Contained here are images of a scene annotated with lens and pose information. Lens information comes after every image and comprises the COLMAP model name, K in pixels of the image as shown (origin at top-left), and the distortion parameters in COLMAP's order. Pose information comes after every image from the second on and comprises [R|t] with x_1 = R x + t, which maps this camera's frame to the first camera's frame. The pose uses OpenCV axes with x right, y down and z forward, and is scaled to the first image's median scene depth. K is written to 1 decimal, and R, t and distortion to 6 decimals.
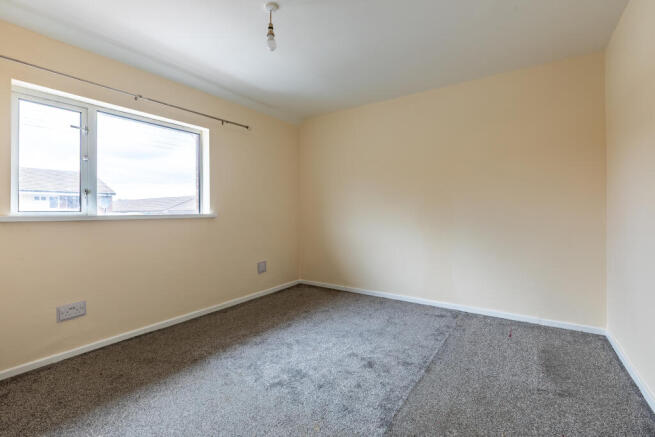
lens RADIAL K [[295.4, 0, 328.7], [0, 295.4, 207.6], [0, 0, 1]] dist [0.000230, 0.000020]
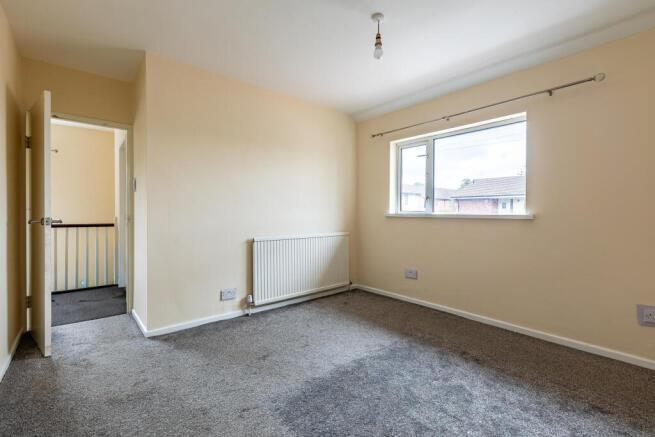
lens RADIAL K [[297.9, 0, 326.2], [0, 297.9, 213.0], [0, 0, 1]] dist [0.000032, 0.000008]
pose [[-0.279082, 0.007833, -0.960235, 0.713043], [0.009536, 0.999940, 0.005386, 0.008222], [0.960220, -0.007654, -0.279140, 0.902031]]
